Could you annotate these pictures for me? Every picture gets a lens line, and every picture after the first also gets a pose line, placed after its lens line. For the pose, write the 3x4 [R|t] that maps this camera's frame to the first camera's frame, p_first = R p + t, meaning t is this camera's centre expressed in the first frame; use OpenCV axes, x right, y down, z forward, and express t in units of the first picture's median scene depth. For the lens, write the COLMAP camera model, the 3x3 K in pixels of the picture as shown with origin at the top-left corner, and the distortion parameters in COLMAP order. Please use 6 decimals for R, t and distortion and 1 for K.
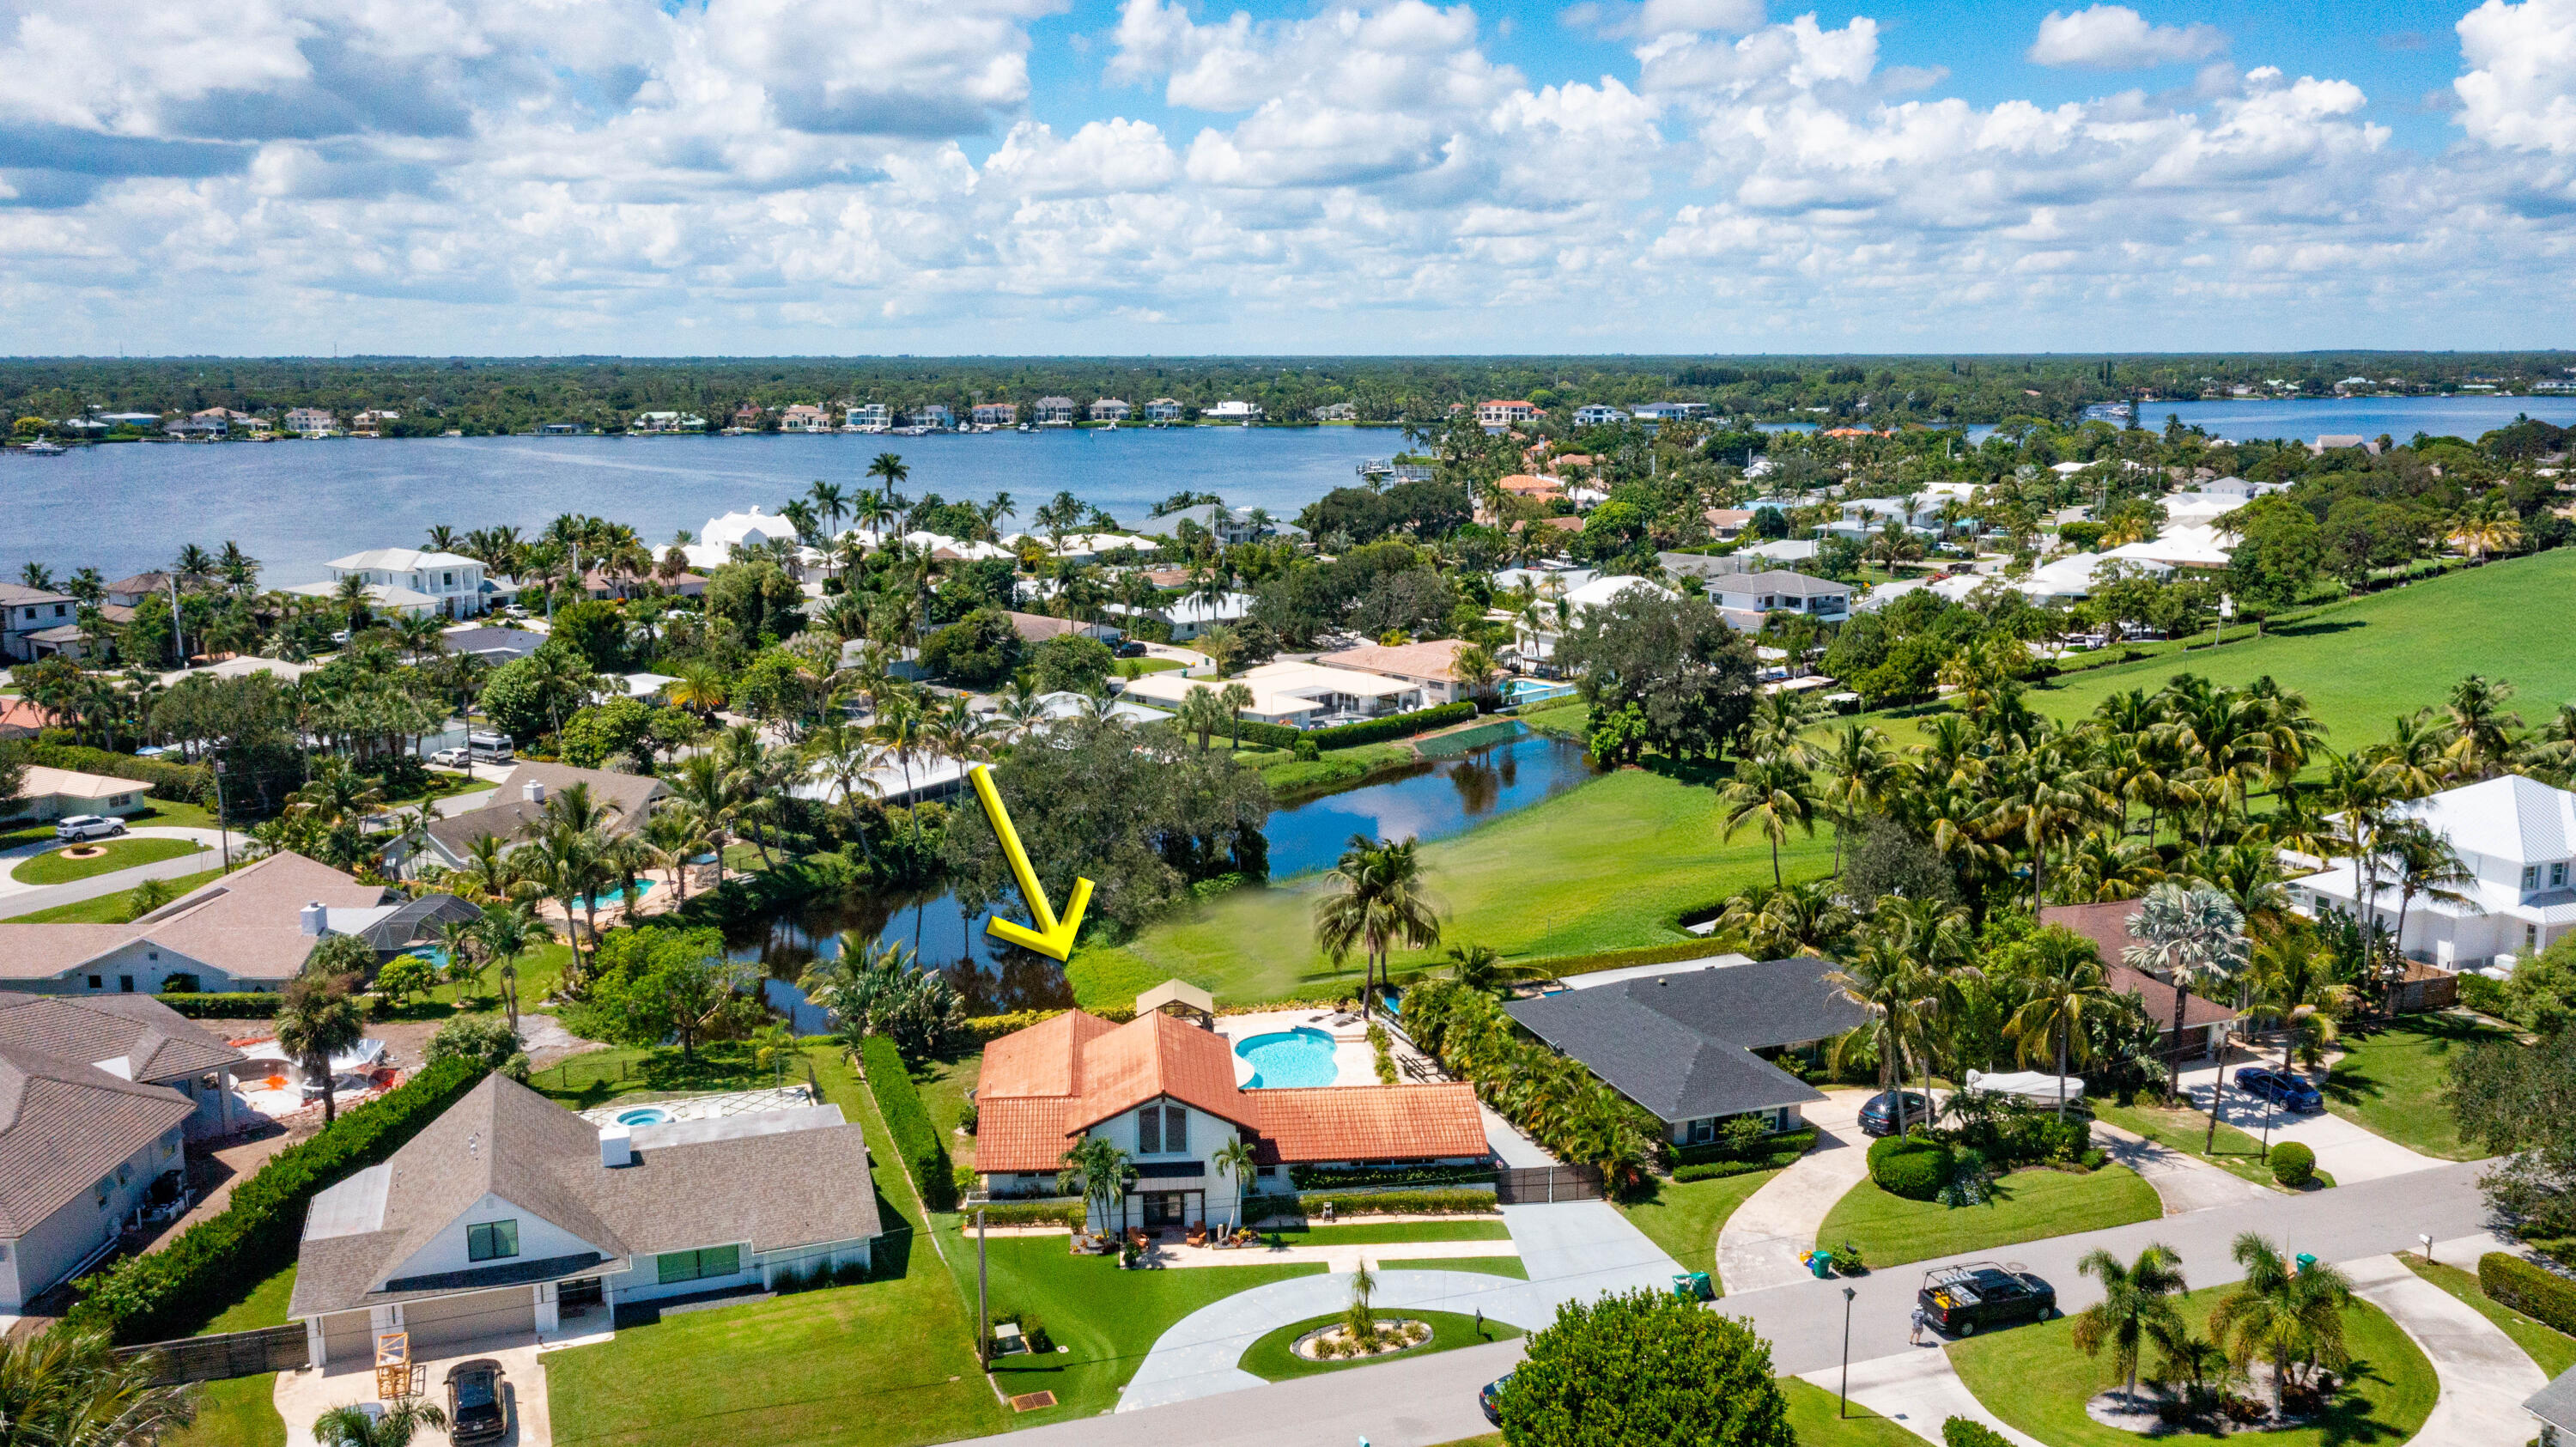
lens RADIAL K [[2009.3, 0, 1288.0], [0, 2009.3, 723.5], [0, 0, 1]] dist [0.003531, 0.003359]
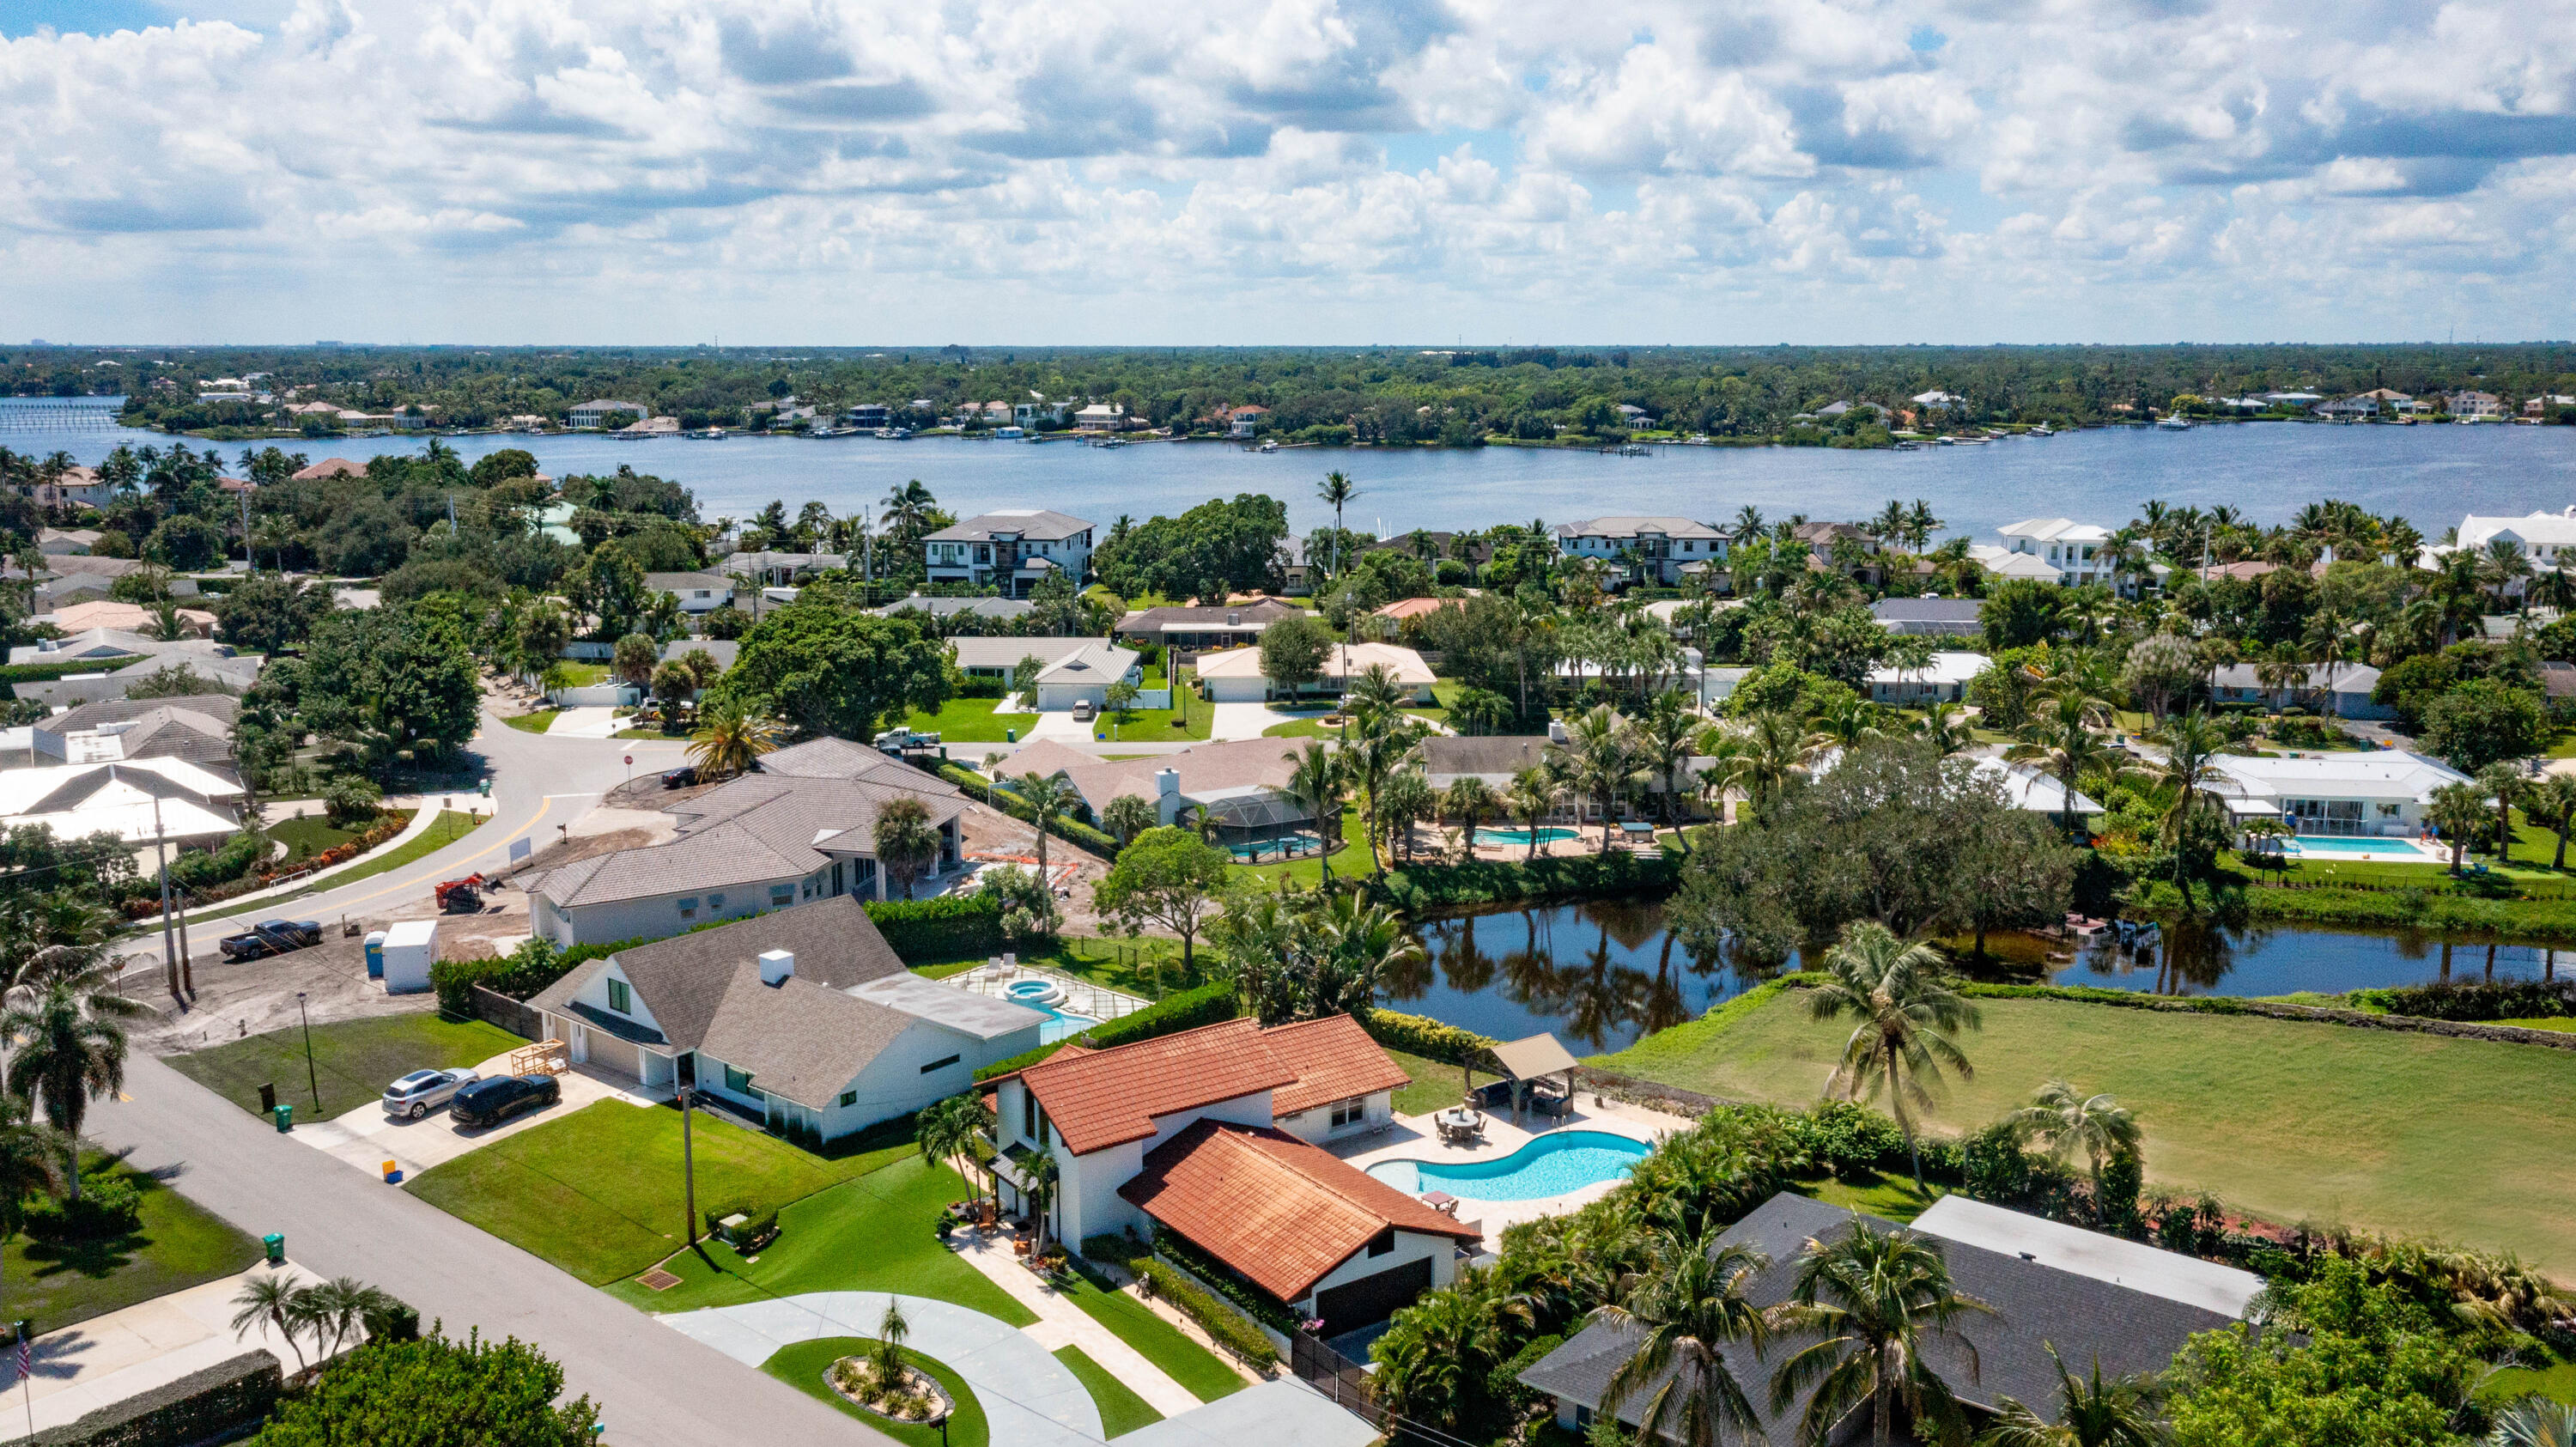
lens RADIAL K [[2014.1, 0, 1284.6], [0, 2014.1, 767.8], [0, 0, 1]] dist [-0.004378, 0.013549]
pose [[0.504771, 0.175371, -0.845252, 0.739870], [-0.151974, 0.981908, 0.112967, -0.073632], [0.849770, 0.071433, 0.522291, 0.612753]]
